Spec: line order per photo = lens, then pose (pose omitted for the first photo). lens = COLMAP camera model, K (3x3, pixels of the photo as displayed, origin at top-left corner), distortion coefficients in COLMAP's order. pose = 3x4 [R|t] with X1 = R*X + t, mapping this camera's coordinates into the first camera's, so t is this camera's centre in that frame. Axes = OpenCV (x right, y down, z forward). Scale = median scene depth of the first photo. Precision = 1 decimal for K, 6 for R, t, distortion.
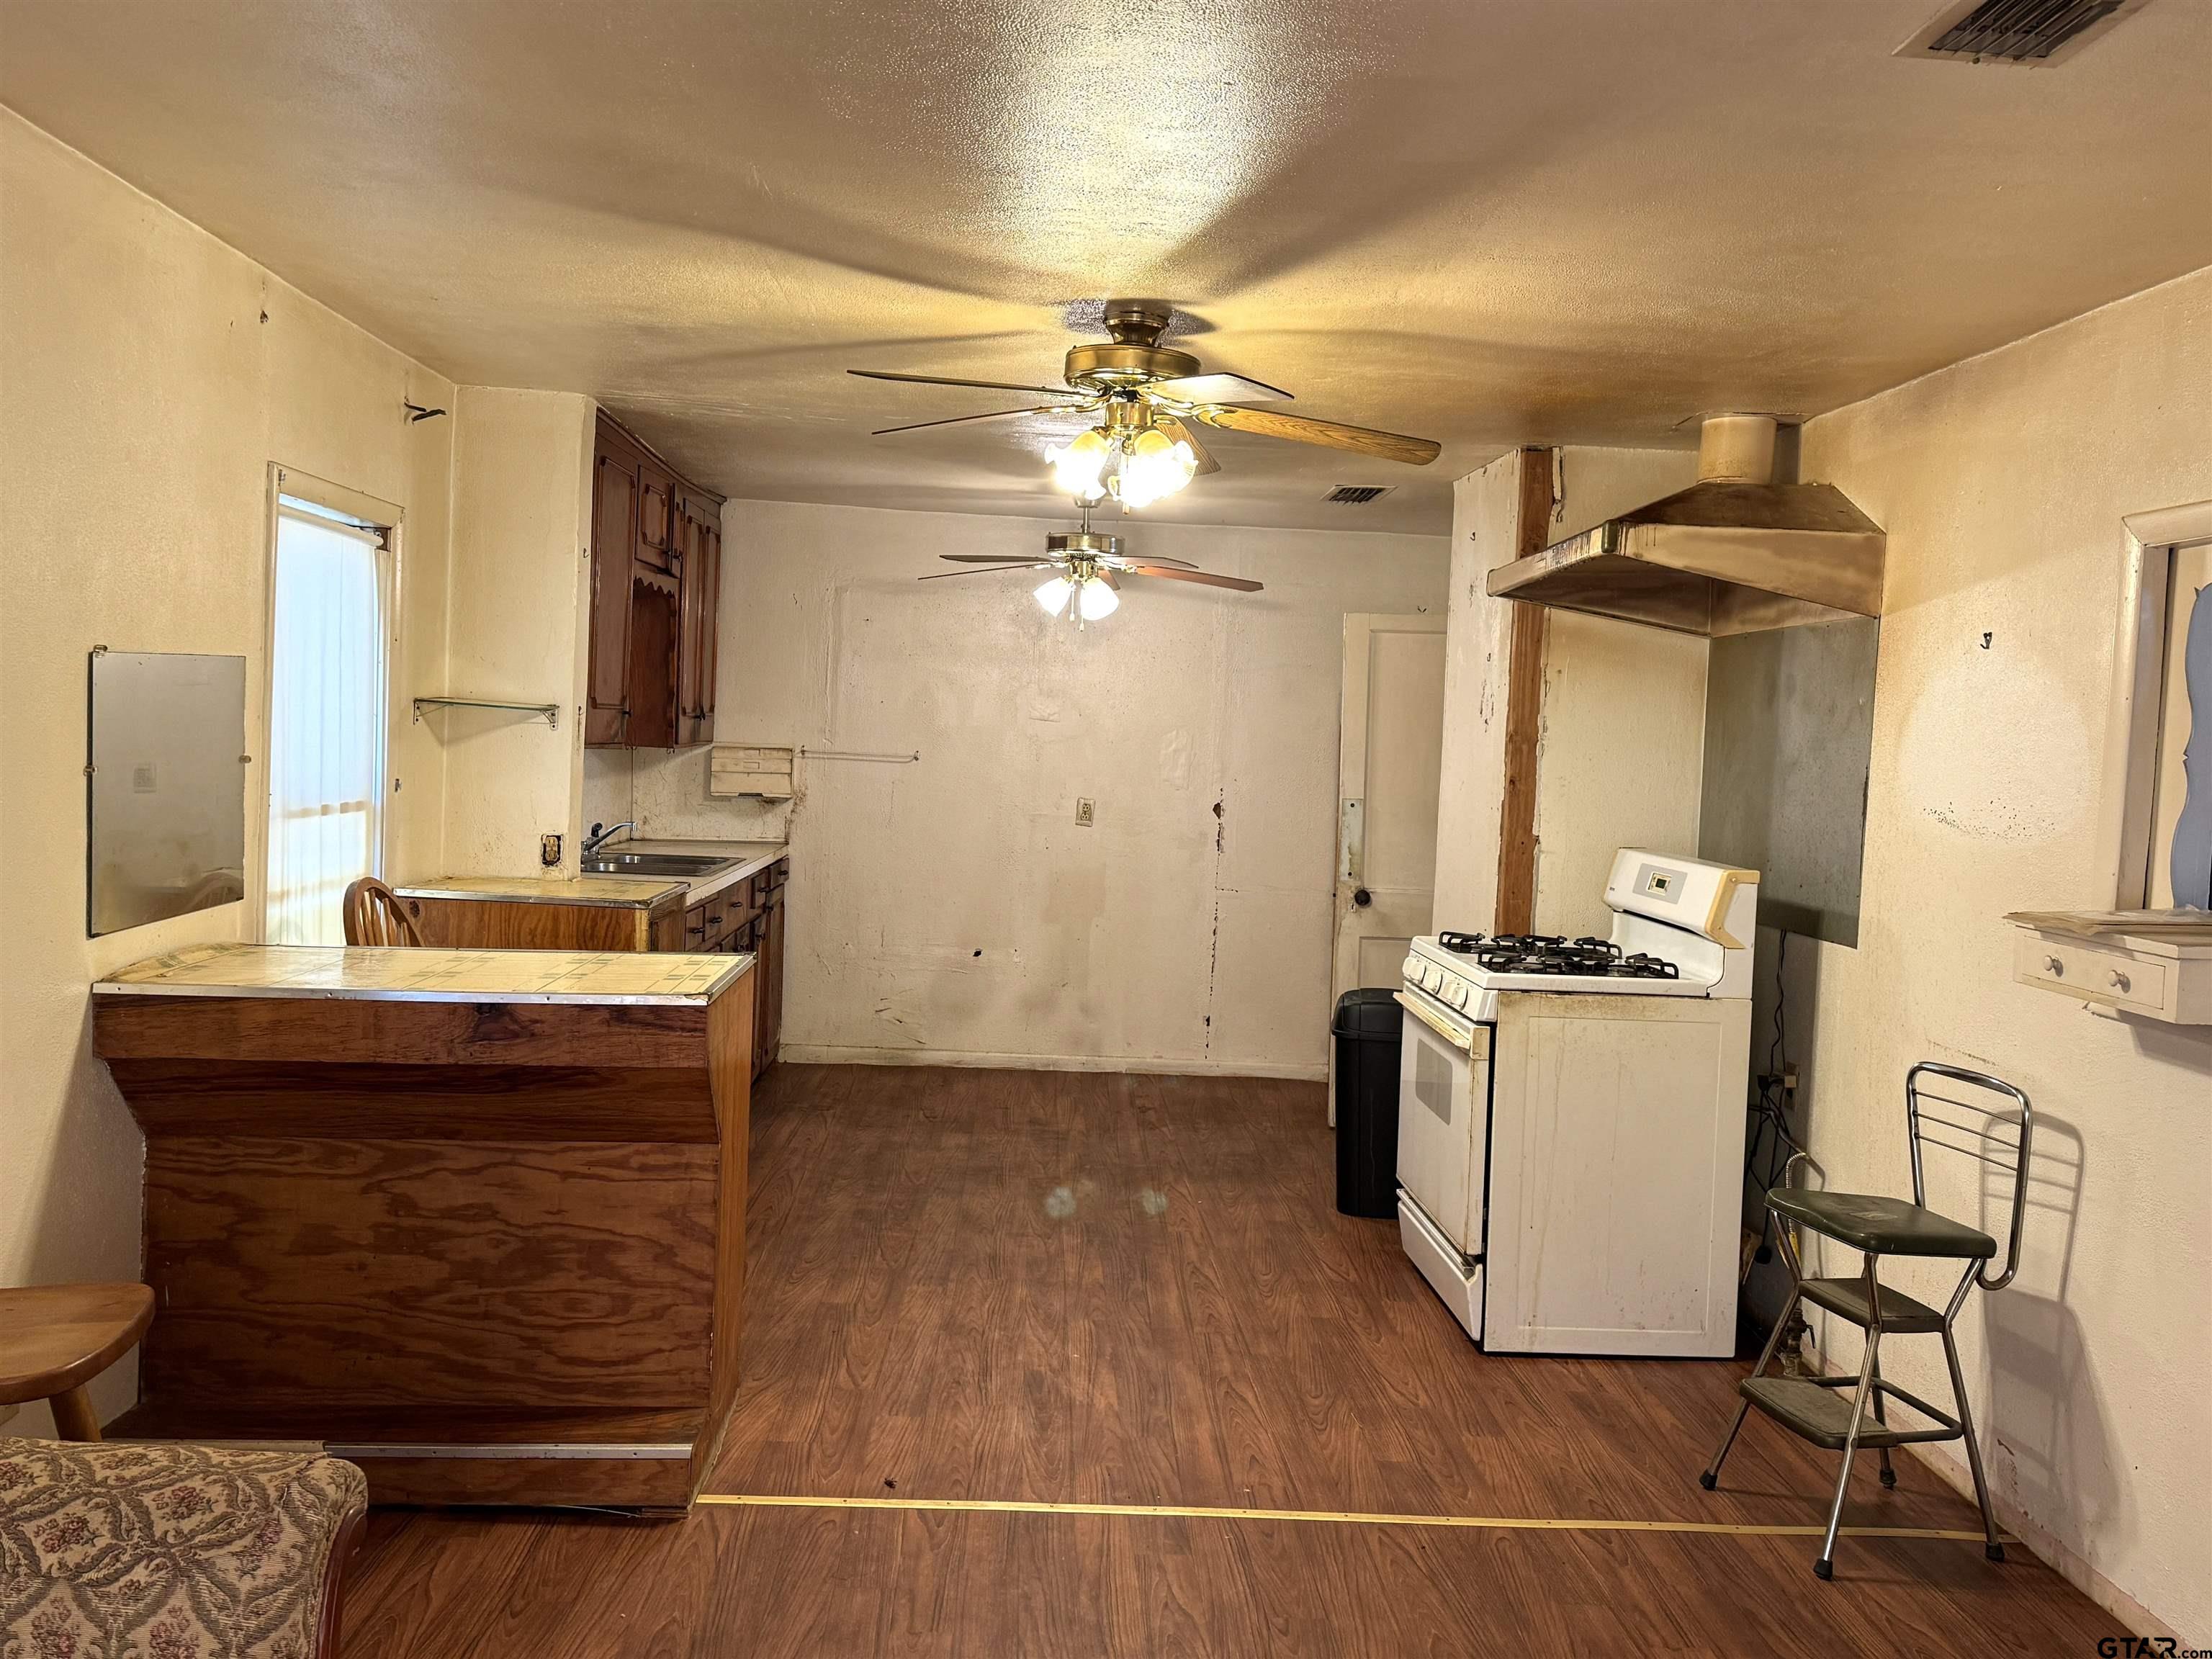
lens RADIAL K [[1881.8, 0, 1103.0], [0, 1881.8, 816.7], [0, 0, 1]] dist [0.098049, -0.138561]
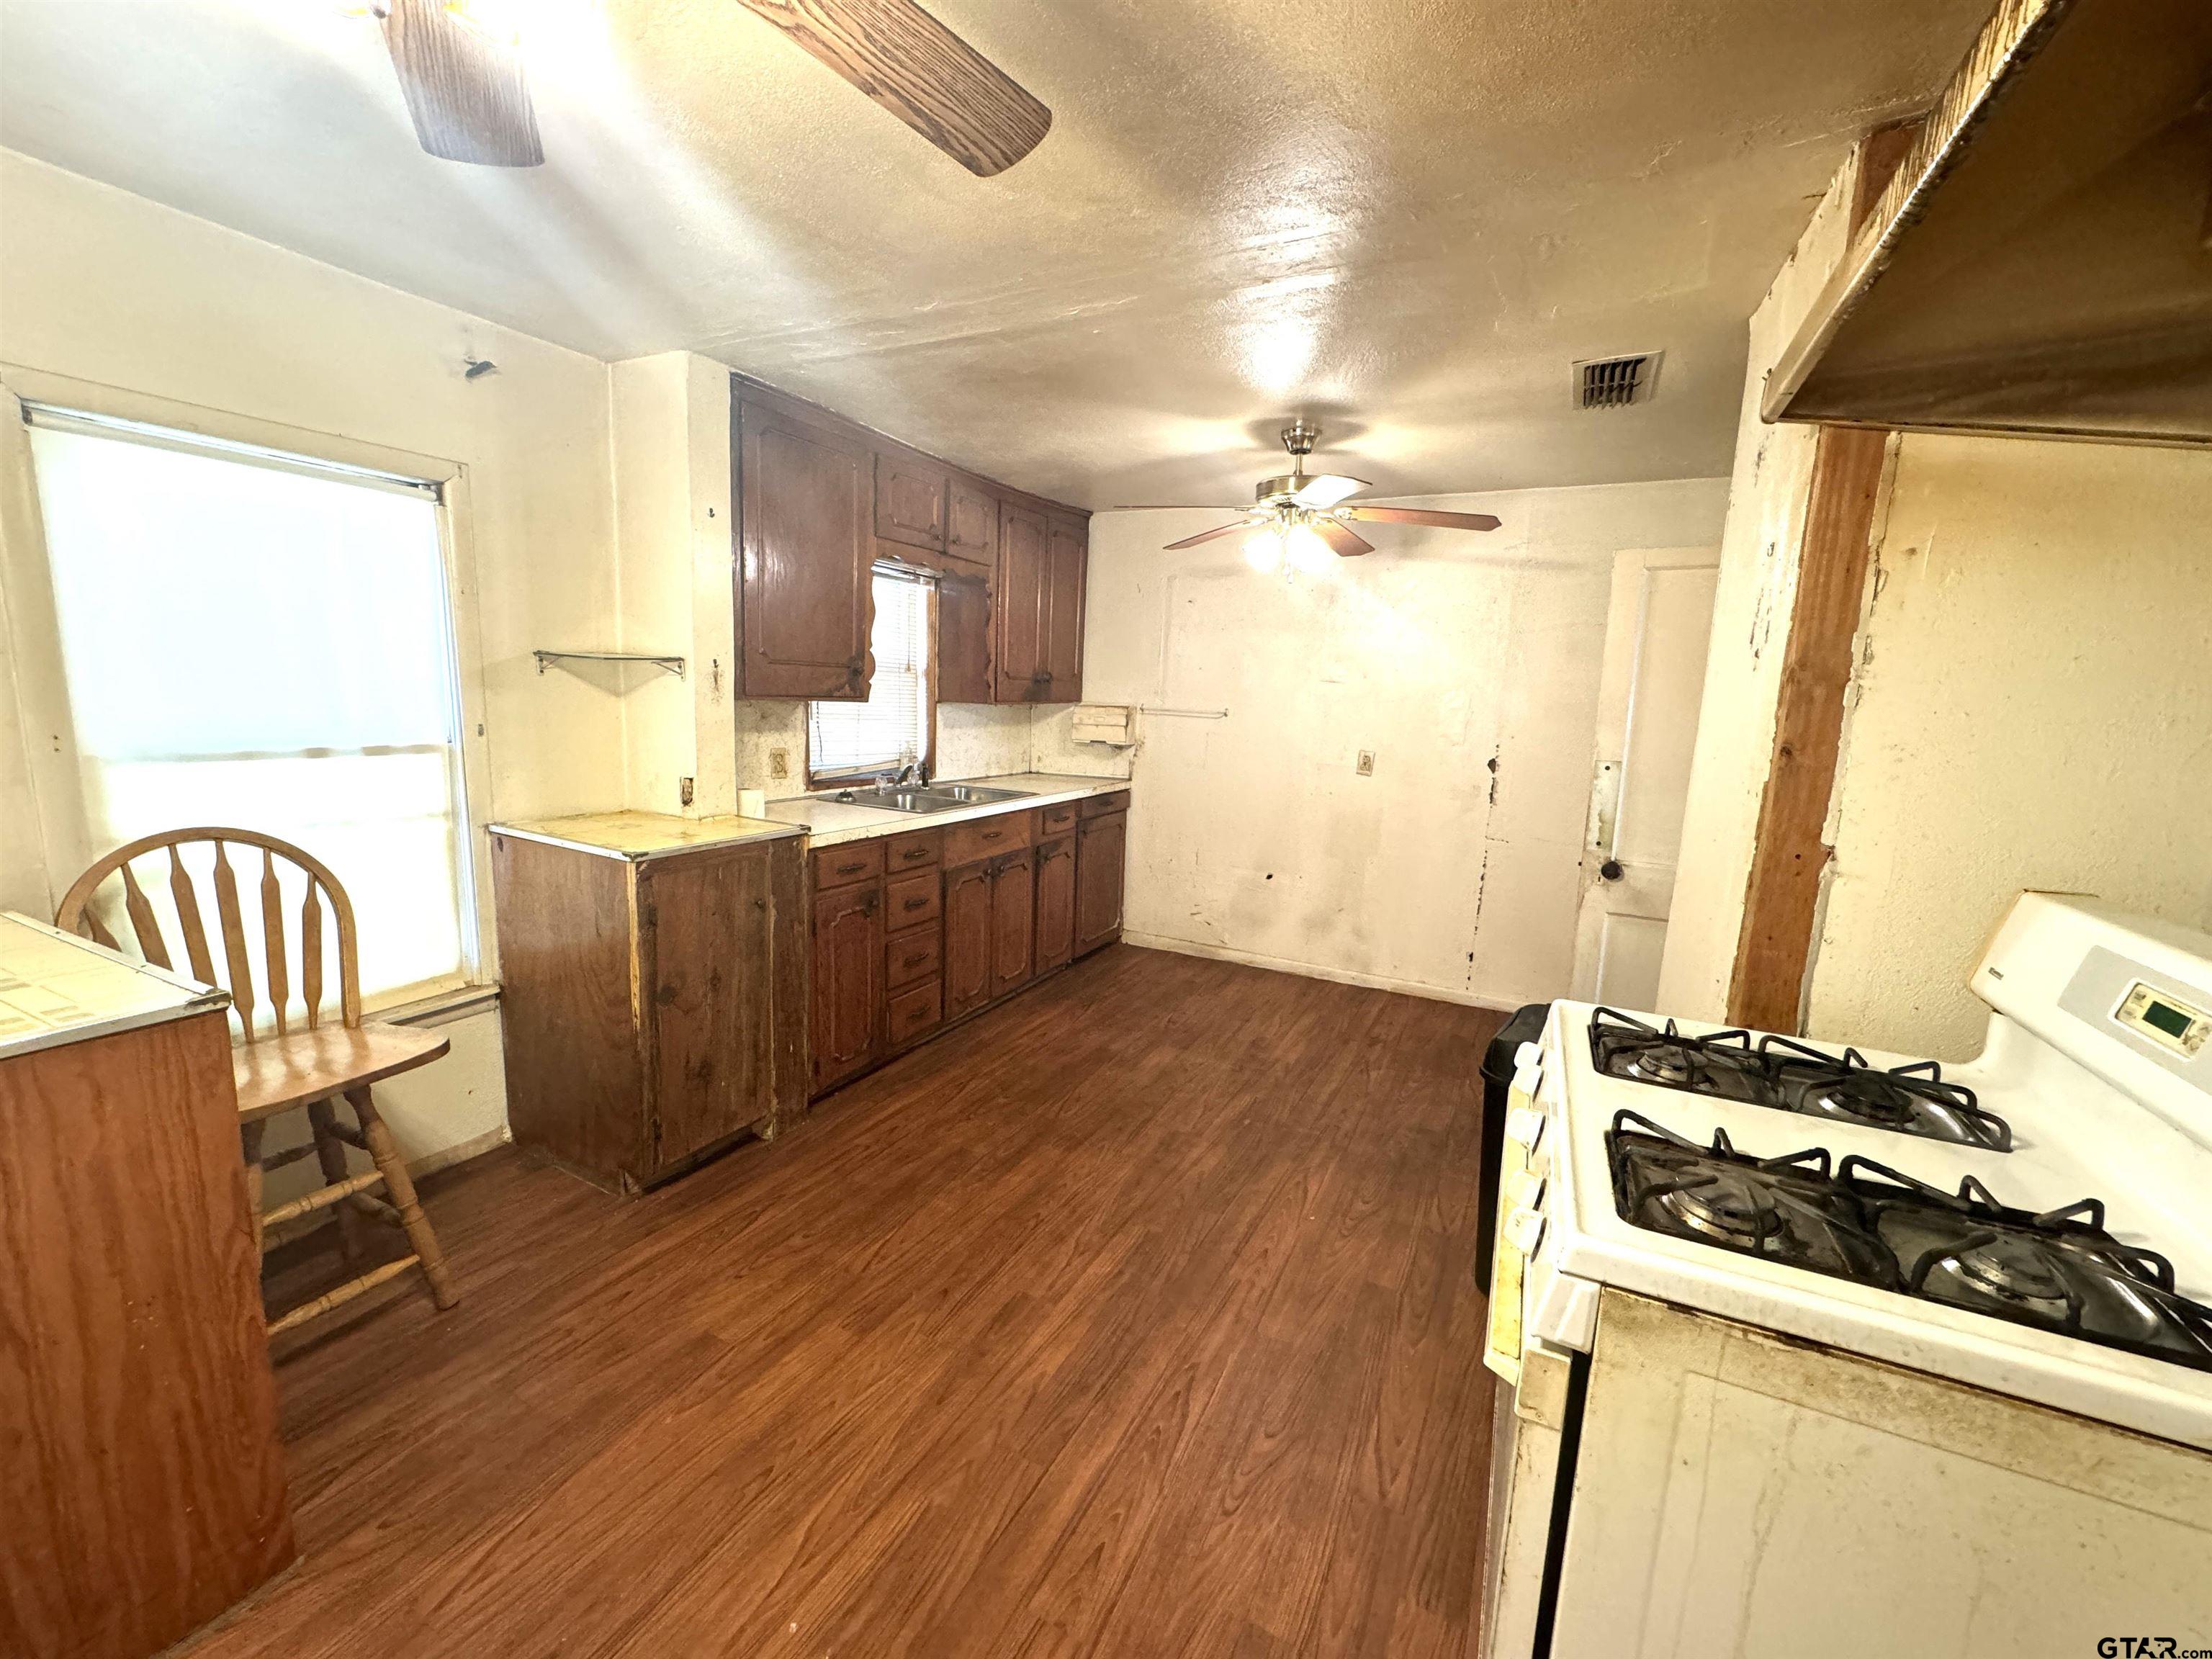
lens RADIAL K [[881.5, 0, 1103.8], [0, 881.5, 828.8], [0, 0, 1]] dist [-0.004349, 0.000611]
pose [[0.869822, 0.068634, -0.488569, 0.202395], [-0.023786, 0.994959, 0.097424, -0.019392], [0.492793, -0.073120, 0.867069, 0.795208]]
